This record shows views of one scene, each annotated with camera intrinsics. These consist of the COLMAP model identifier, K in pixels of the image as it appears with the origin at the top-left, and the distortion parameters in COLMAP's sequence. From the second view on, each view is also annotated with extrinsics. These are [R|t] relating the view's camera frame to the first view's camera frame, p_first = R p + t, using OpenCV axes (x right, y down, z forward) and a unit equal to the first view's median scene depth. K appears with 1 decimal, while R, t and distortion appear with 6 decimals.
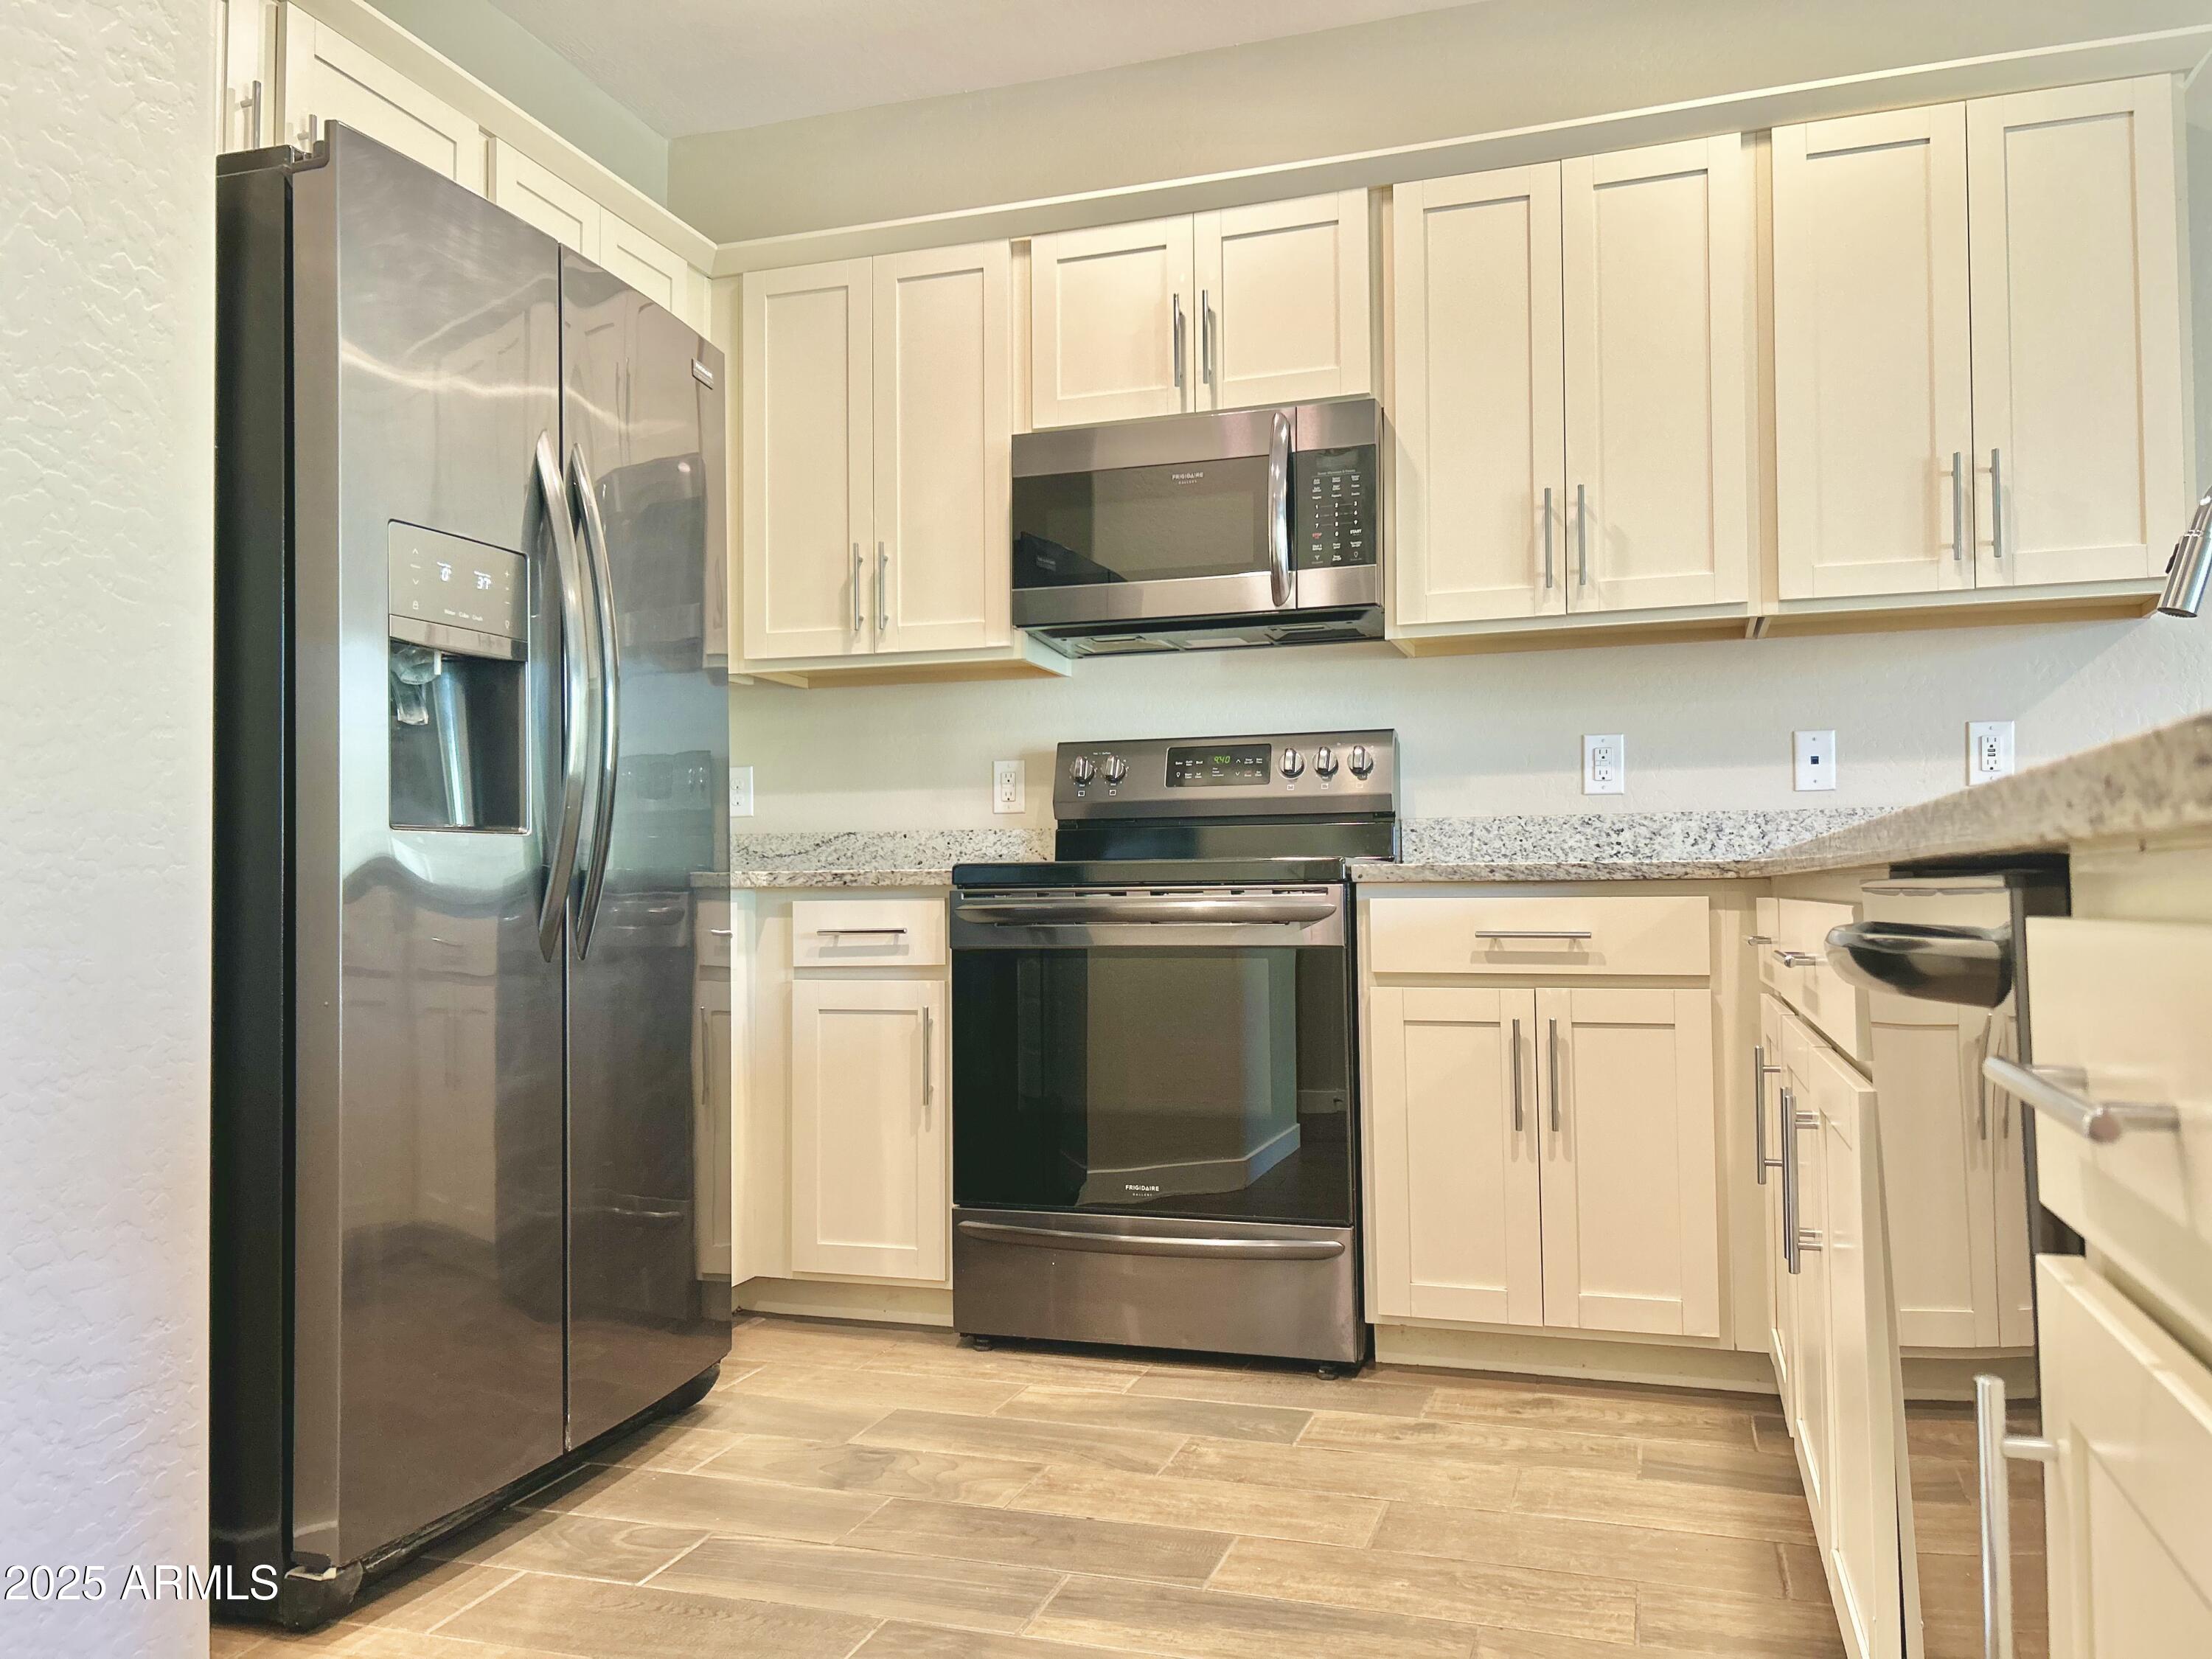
lens RADIAL K [[1666.9, 0, 1108.3], [0, 1666.9, 833.0], [0, 0, 1]] dist [0.044489, 0.001222]
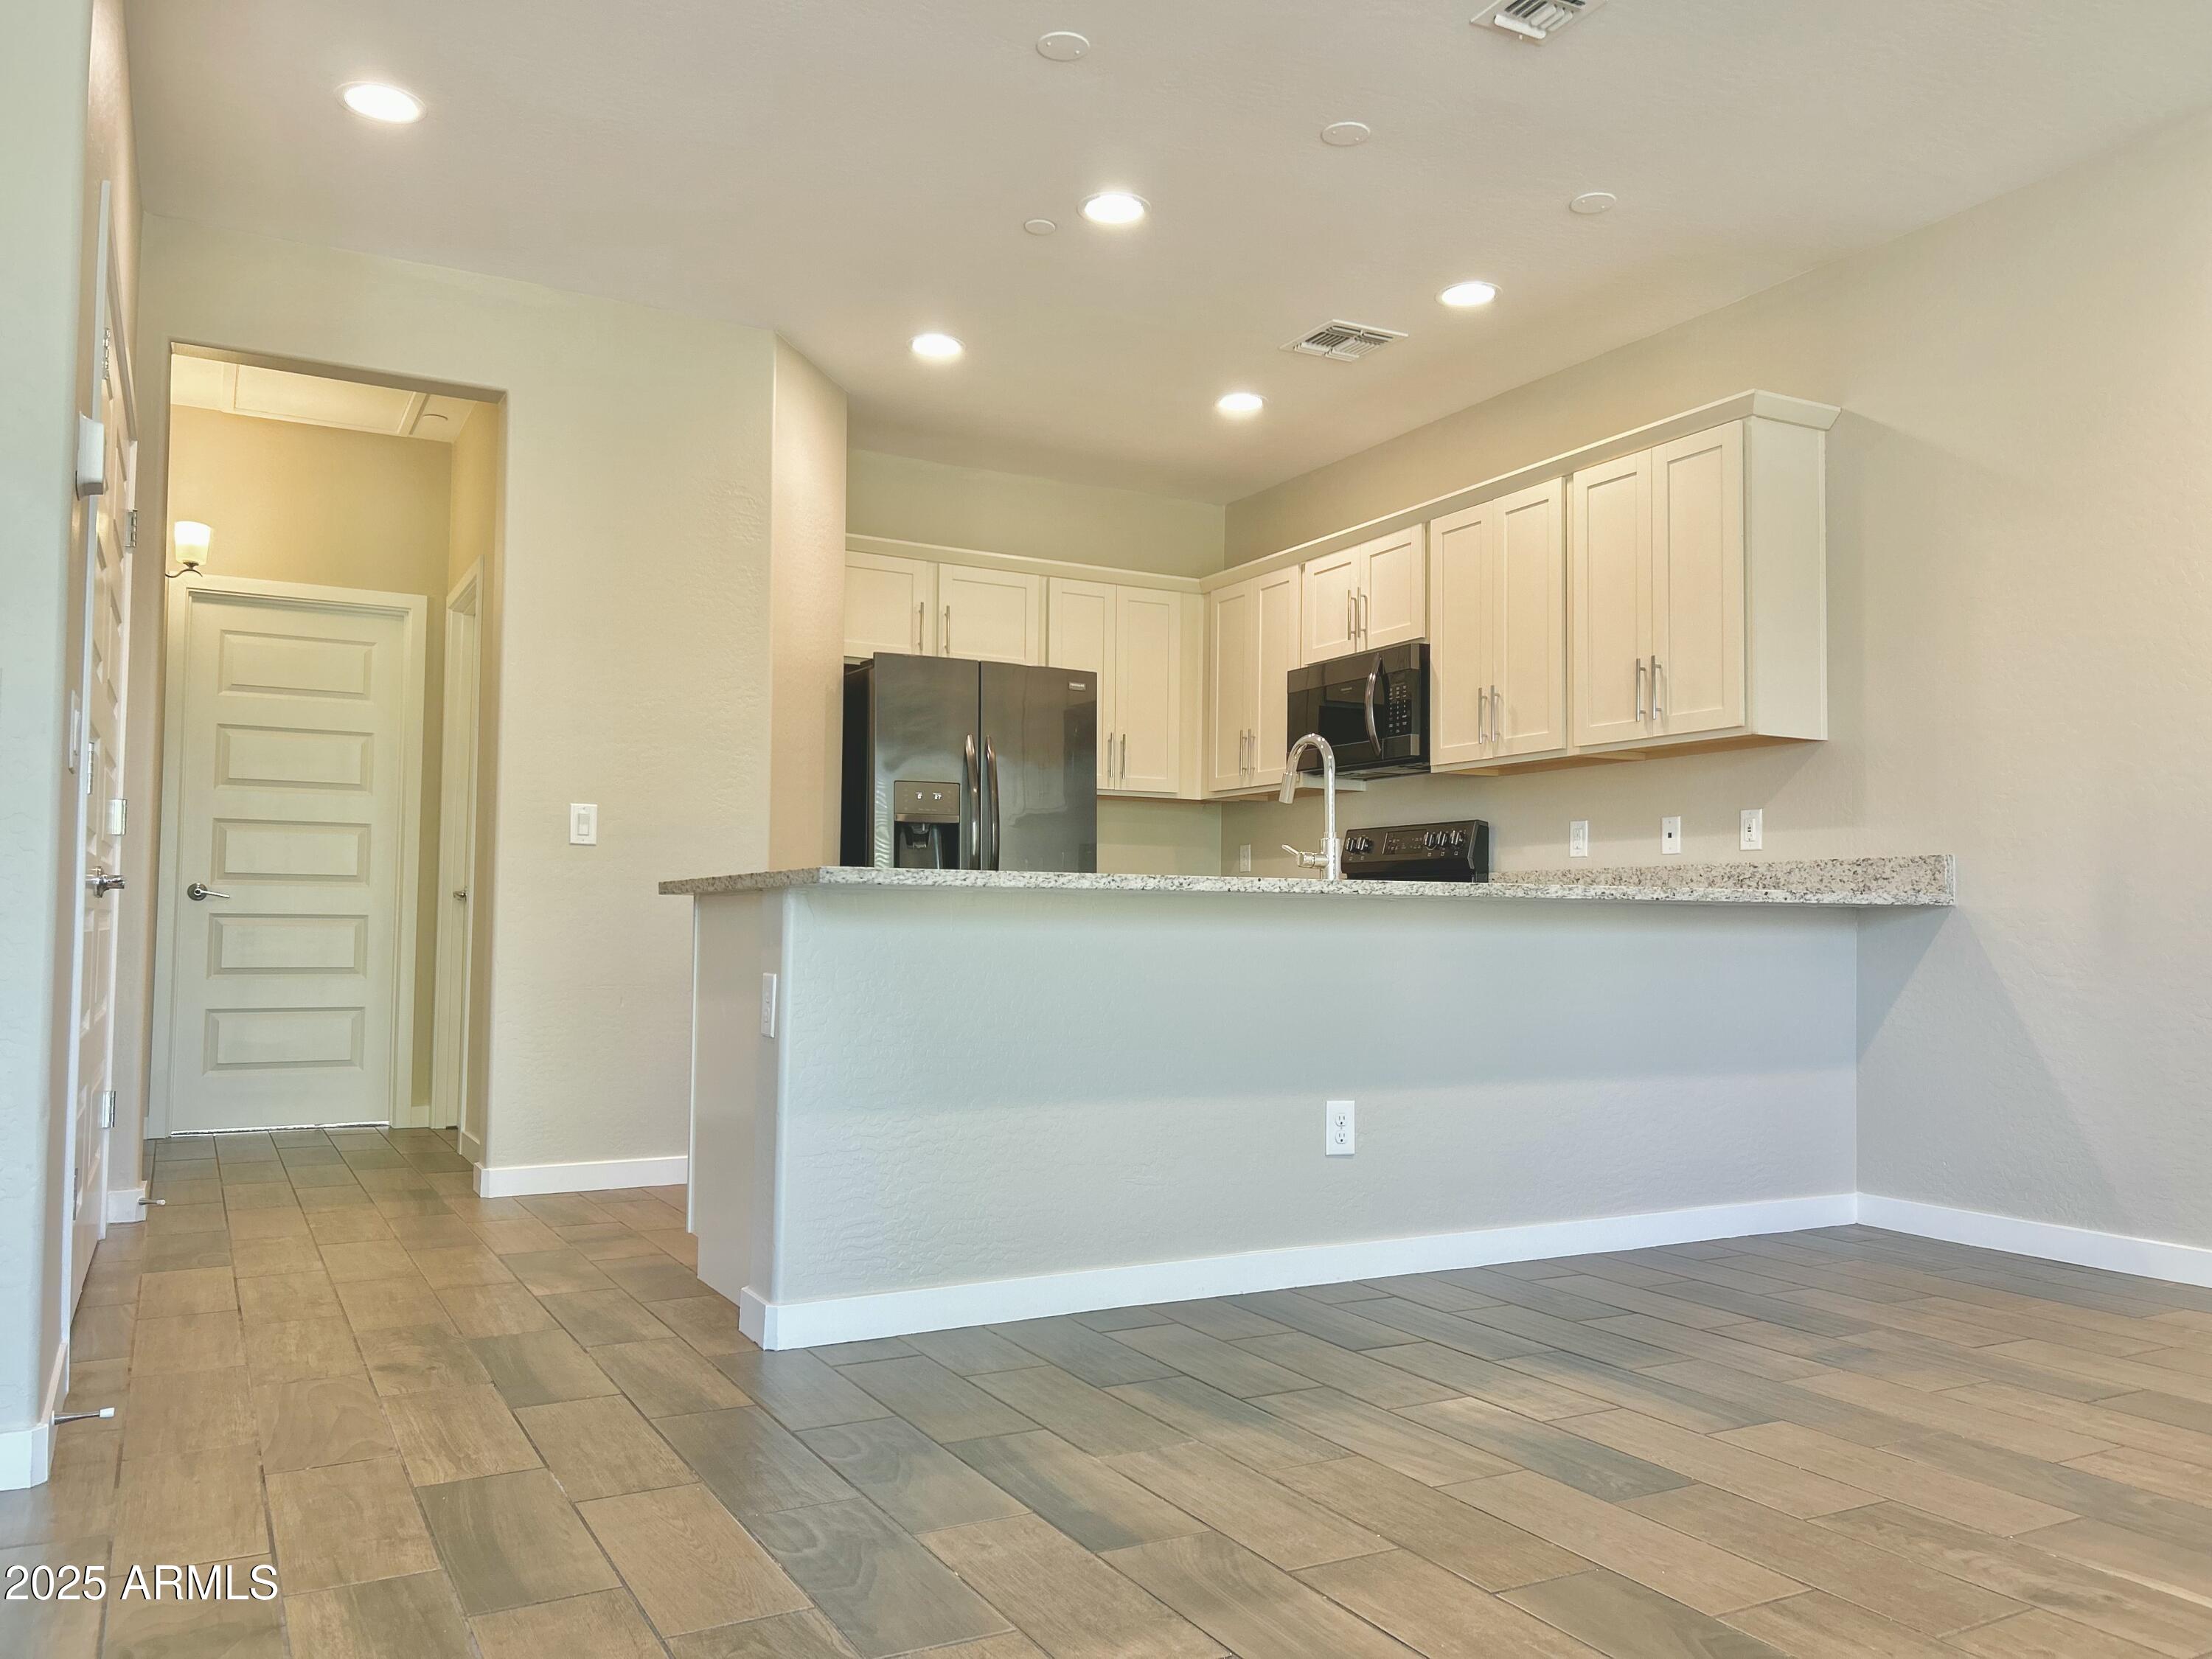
lens RADIAL K [[1666.9, 0, 1108.3], [0, 1666.9, 833.0], [0, 0, 1]] dist [0.044489, 0.001222]
pose [[0.722455, -0.025201, -0.690959, 1.141895], [0.010590, 0.999622, -0.025386, -0.011088], [0.691337, 0.011023, 0.722448, -0.520041]]
